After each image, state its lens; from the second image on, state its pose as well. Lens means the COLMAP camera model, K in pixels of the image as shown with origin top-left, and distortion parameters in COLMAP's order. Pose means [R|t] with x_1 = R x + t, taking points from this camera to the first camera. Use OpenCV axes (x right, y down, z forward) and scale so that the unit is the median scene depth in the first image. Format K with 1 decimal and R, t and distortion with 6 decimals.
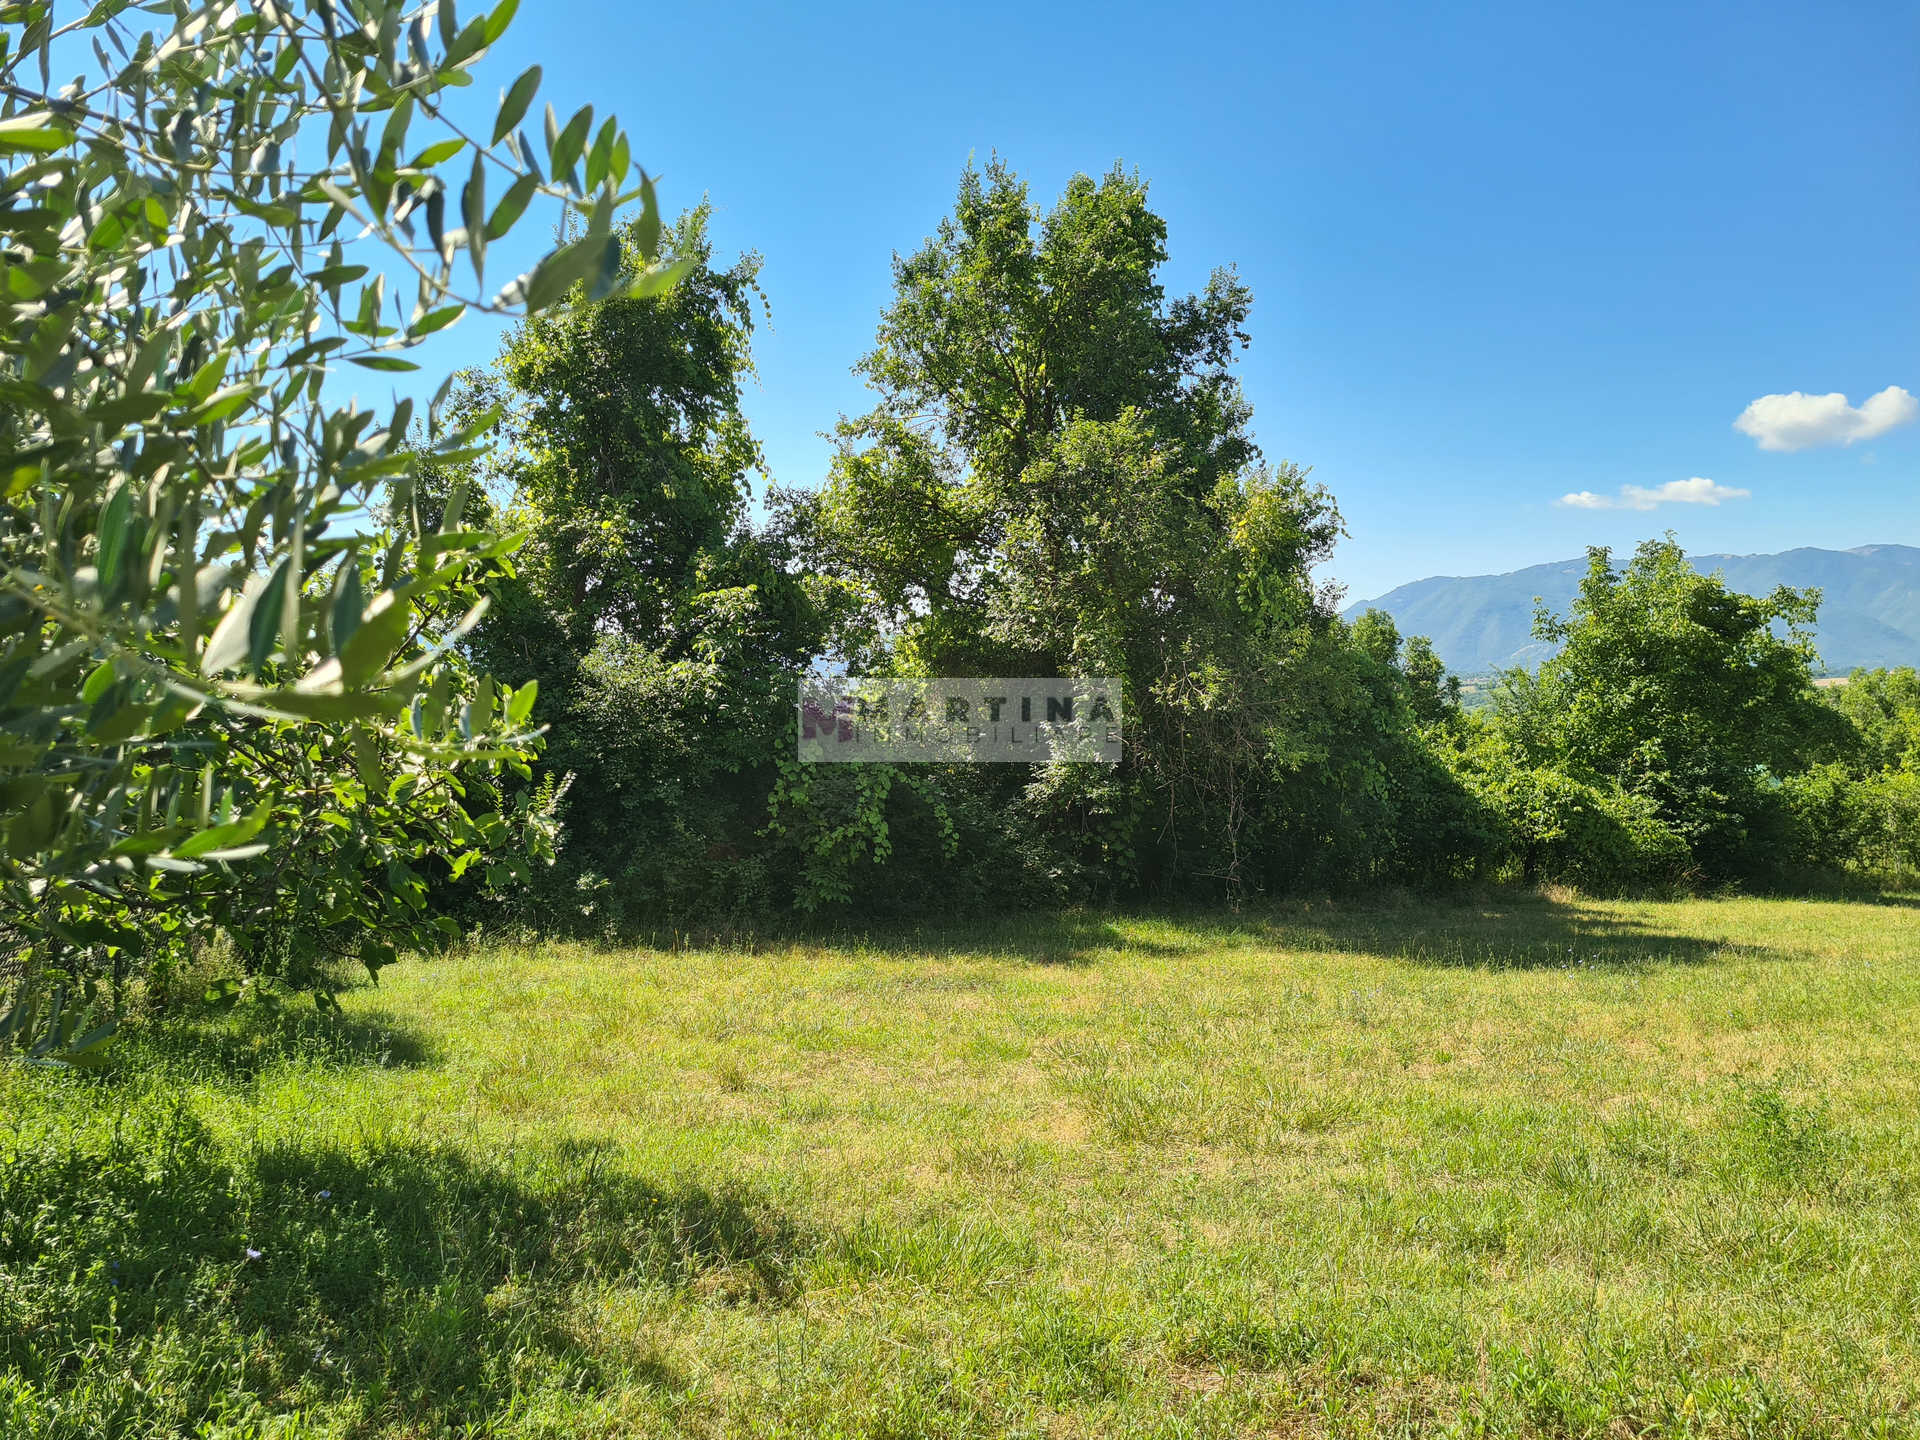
lens RADIAL K [[1435.1, 0, 927.6], [0, 1435.1, 711.7], [0, 0, 1]] dist [0.037402, -0.021448]
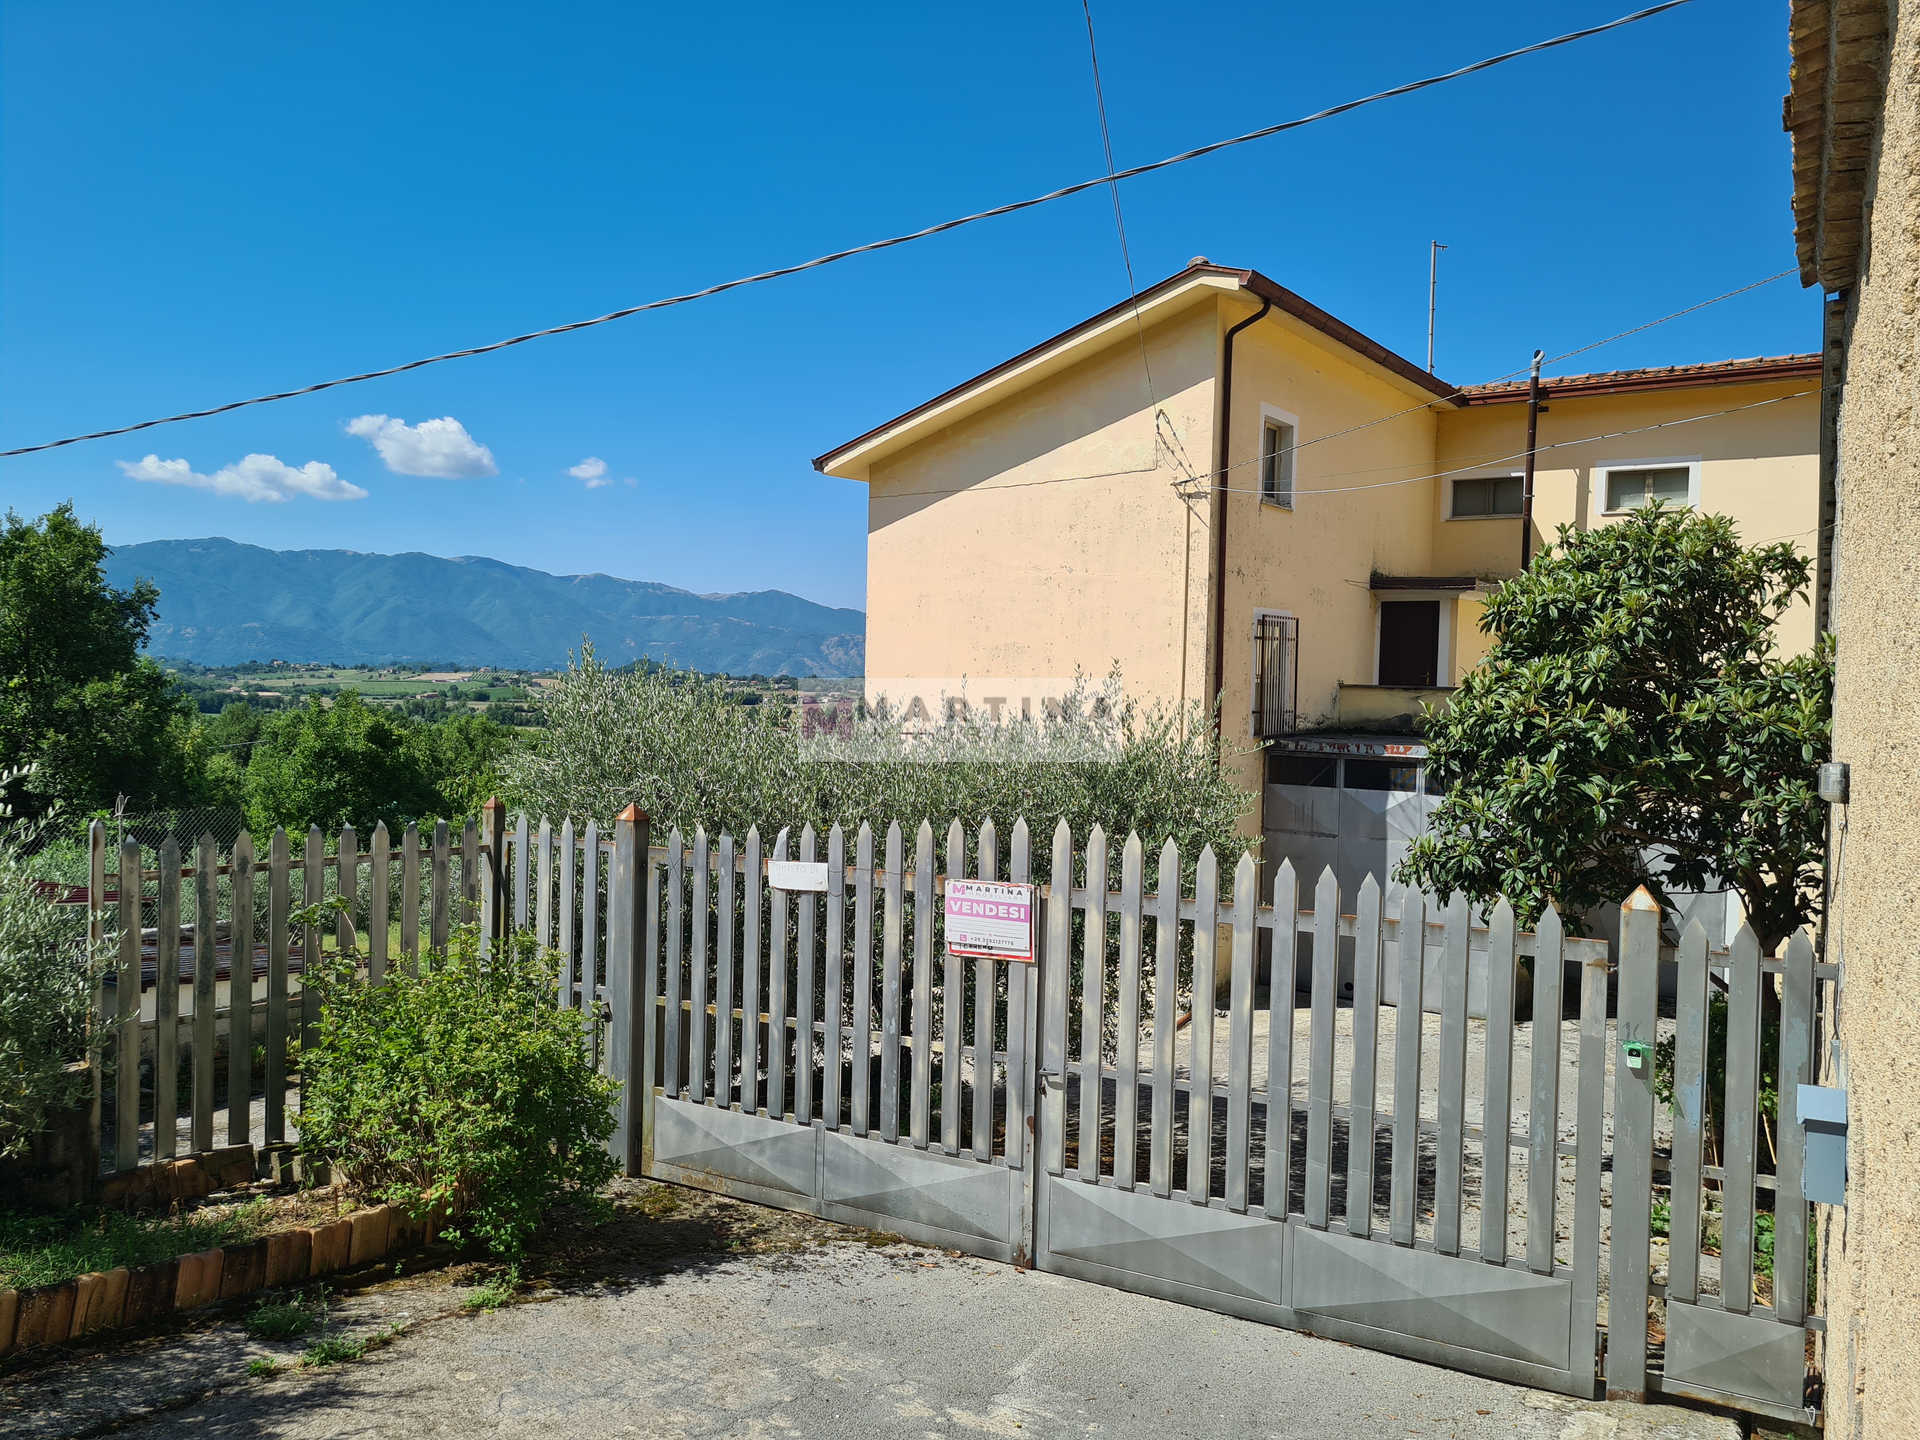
lens RADIAL K [[1435.1, 0, 949.3], [0, 1435.1, 712.0], [0, 0, 1]] dist [0.037402, -0.021448]
pose [[0.621042, 0.015629, 0.783621, -0.600993], [-0.024905, 0.999690, -0.000201, -0.159445], [-0.783381, -0.019392, 0.621239, -0.953132]]
